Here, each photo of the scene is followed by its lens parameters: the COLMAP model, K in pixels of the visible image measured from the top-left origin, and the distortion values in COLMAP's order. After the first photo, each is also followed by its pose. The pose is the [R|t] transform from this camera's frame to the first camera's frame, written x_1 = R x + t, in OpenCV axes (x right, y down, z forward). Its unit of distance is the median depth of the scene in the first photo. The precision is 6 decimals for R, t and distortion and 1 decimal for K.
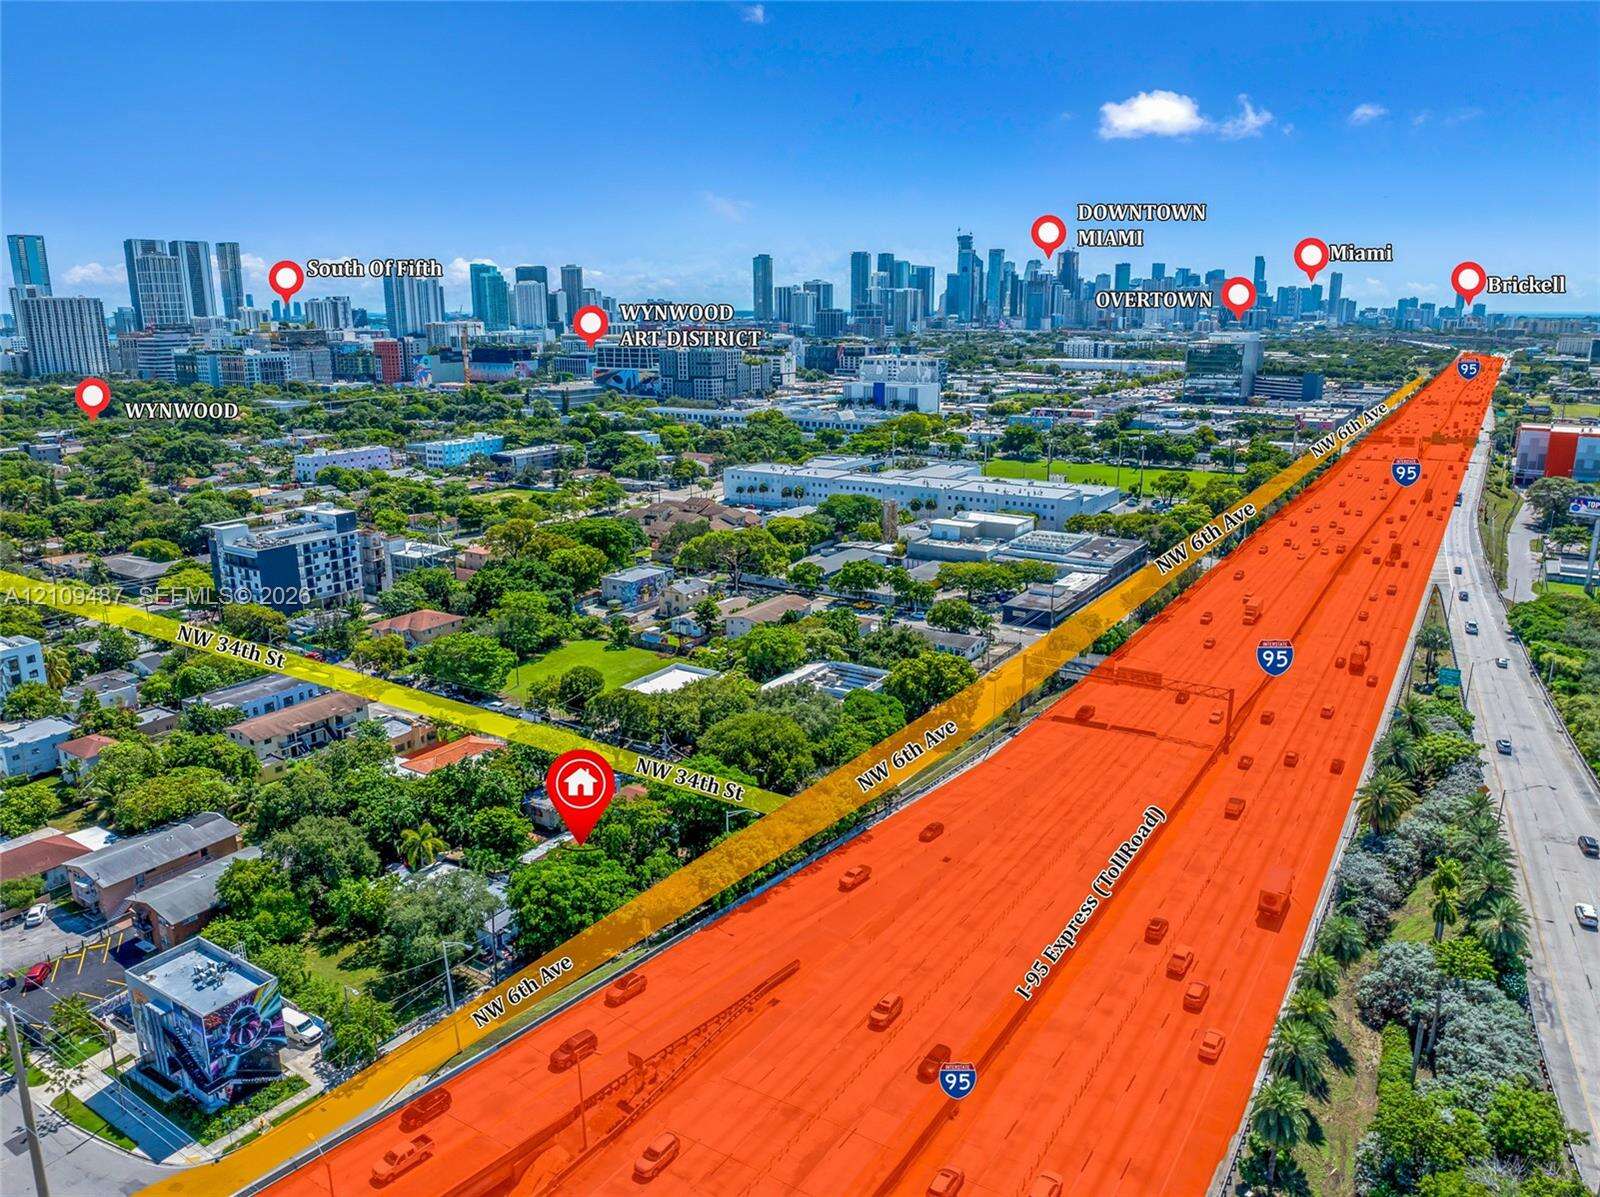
lens RADIAL K [[1115.0, 0, 800.0], [0, 1115.0, 598.5], [0, 0, 1]] dist [-0.035568, -0.008885]
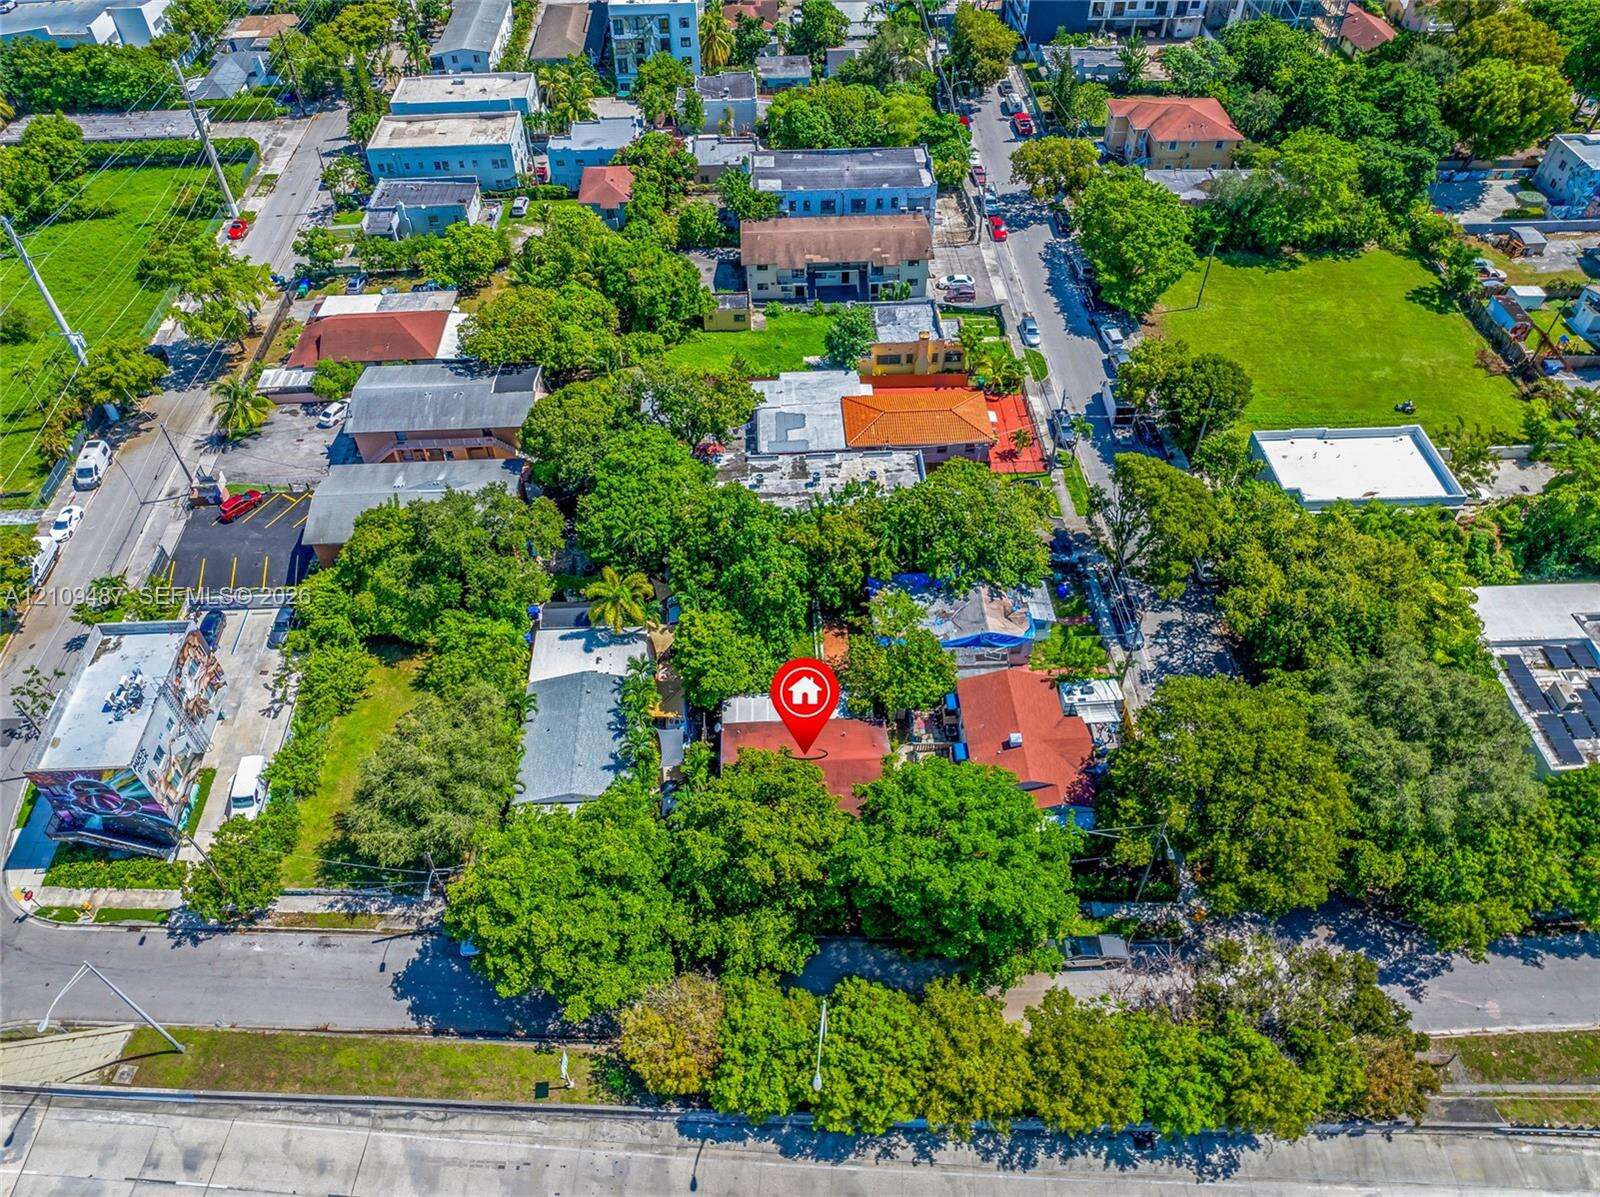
lens RADIAL K [[1099.7, 0, 806.0], [0, 1099.7, 603.0], [0, 0, 1]] dist [-0.028674, 0.005639]
pose [[0.577642, 0.602580, -0.550661, 0.018365], [-0.204202, 0.759811, 0.617243, -0.048990], [0.790336, -0.244099, 0.561947, 0.186877]]
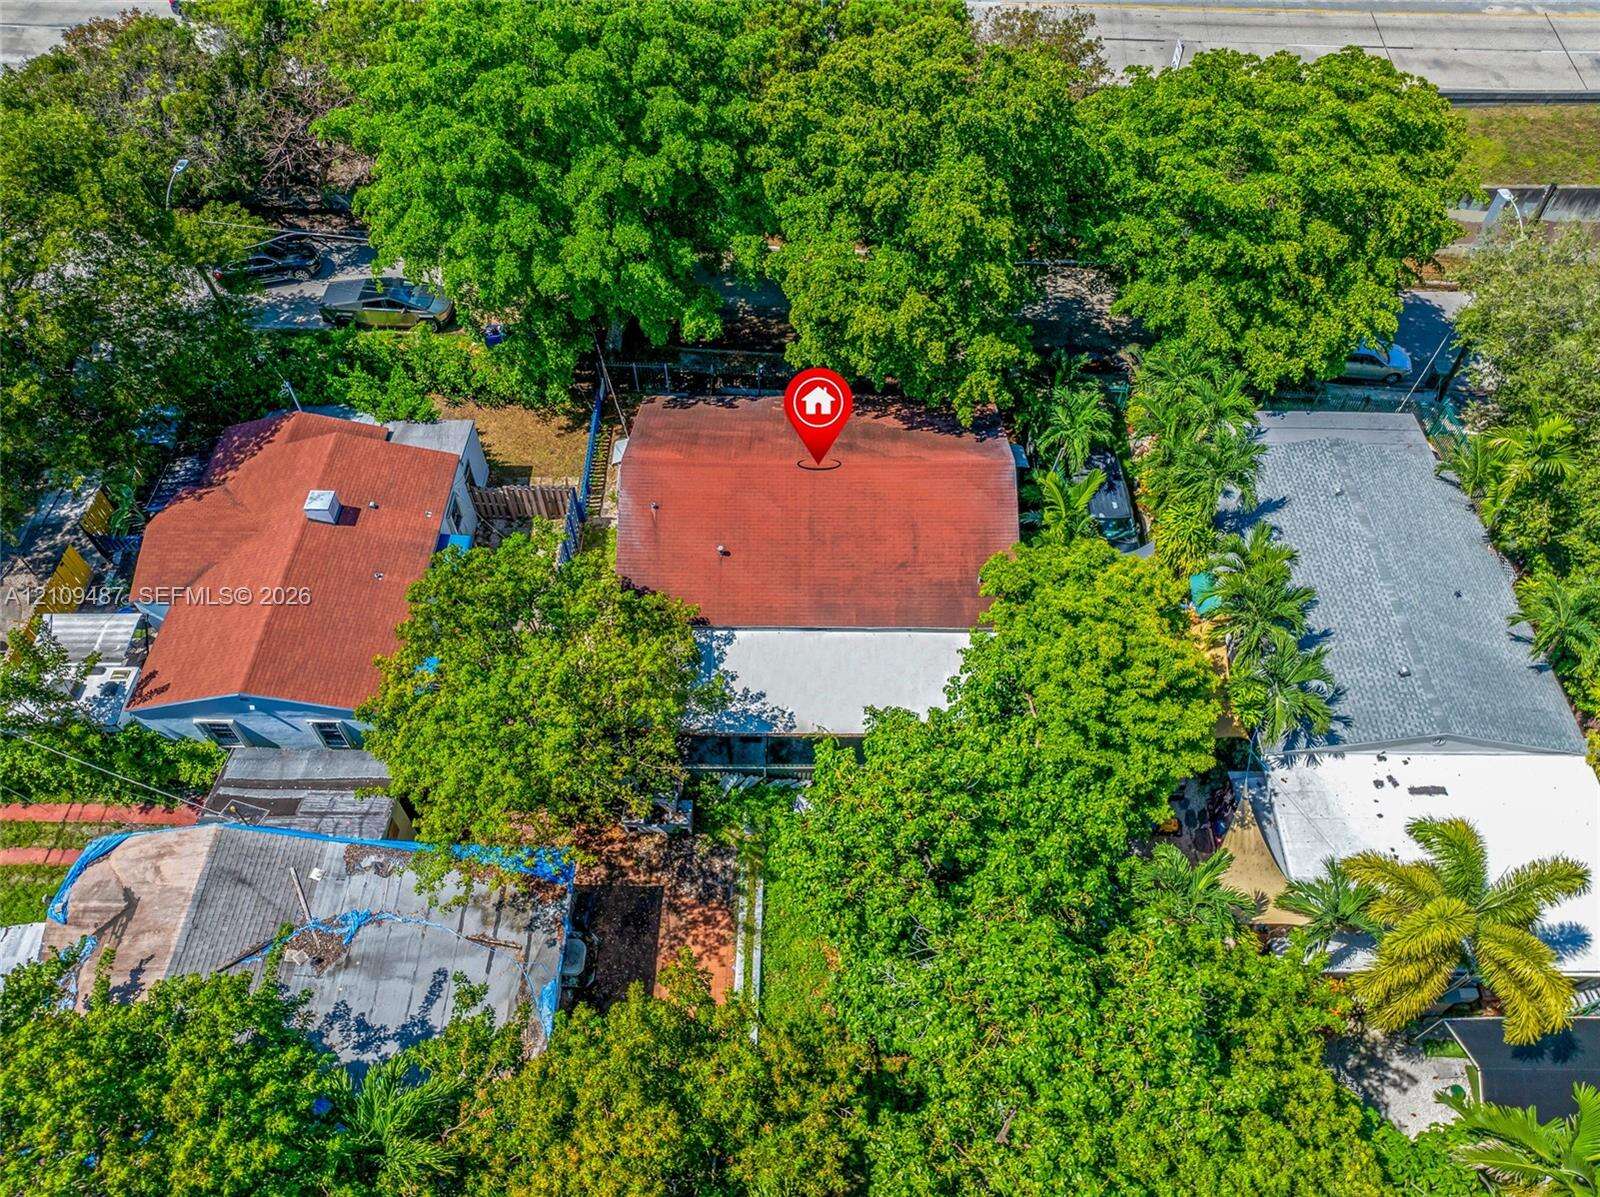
lens RADIAL K [[1135.2, 0, 805.7], [0, 1135.2, 599.7], [0, 0, 1]] dist [-0.033646, -0.004557]
pose [[-0.527163, -0.666095, 0.527652, -0.089354], [0.218716, 0.493663, 0.841701, 0.005799], [-0.821135, 0.559119, -0.114555, 0.276743]]
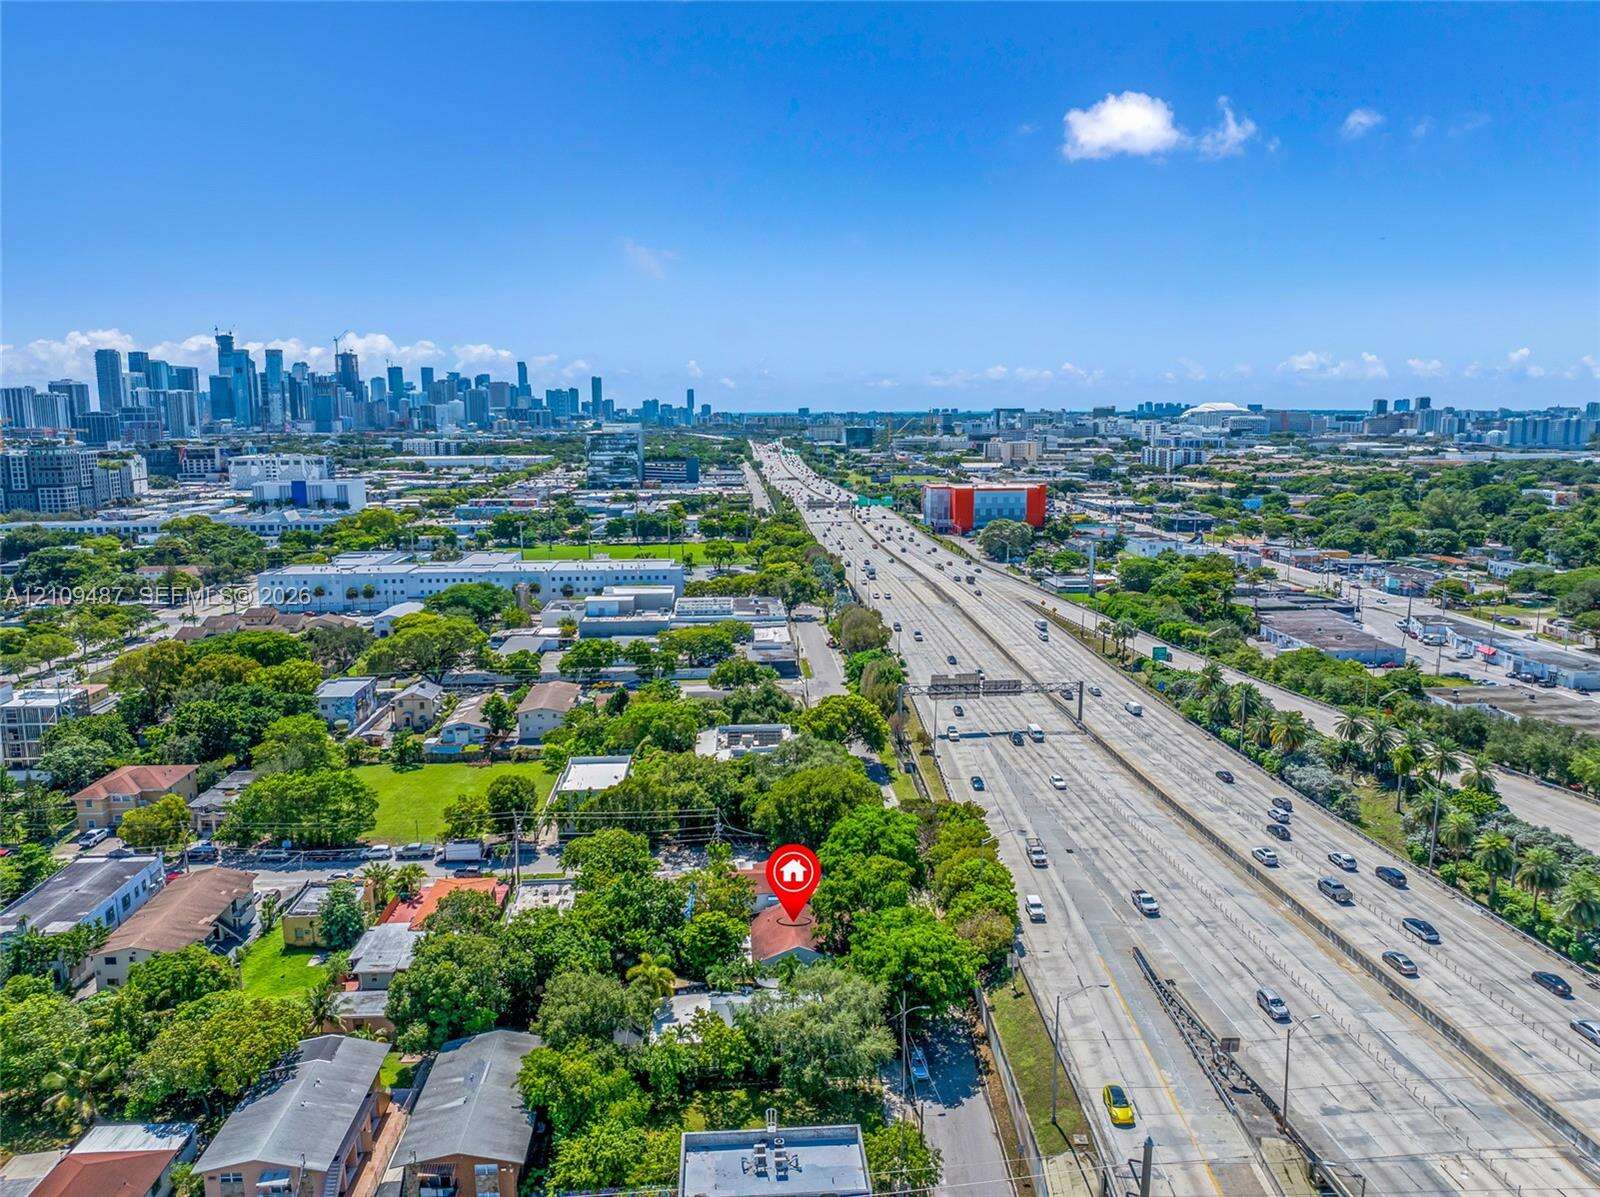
lens RADIAL K [[1115.0, 0, 800.0], [0, 1115.0, 598.5], [0, 0, 1]] dist [-0.035568, -0.008885]
pose [[0.803812, -0.098649, 0.586647, -0.180764], [0.151005, 0.987690, -0.040816, -0.001260], [-0.575399, 0.121396, 0.808813, 0.062516]]
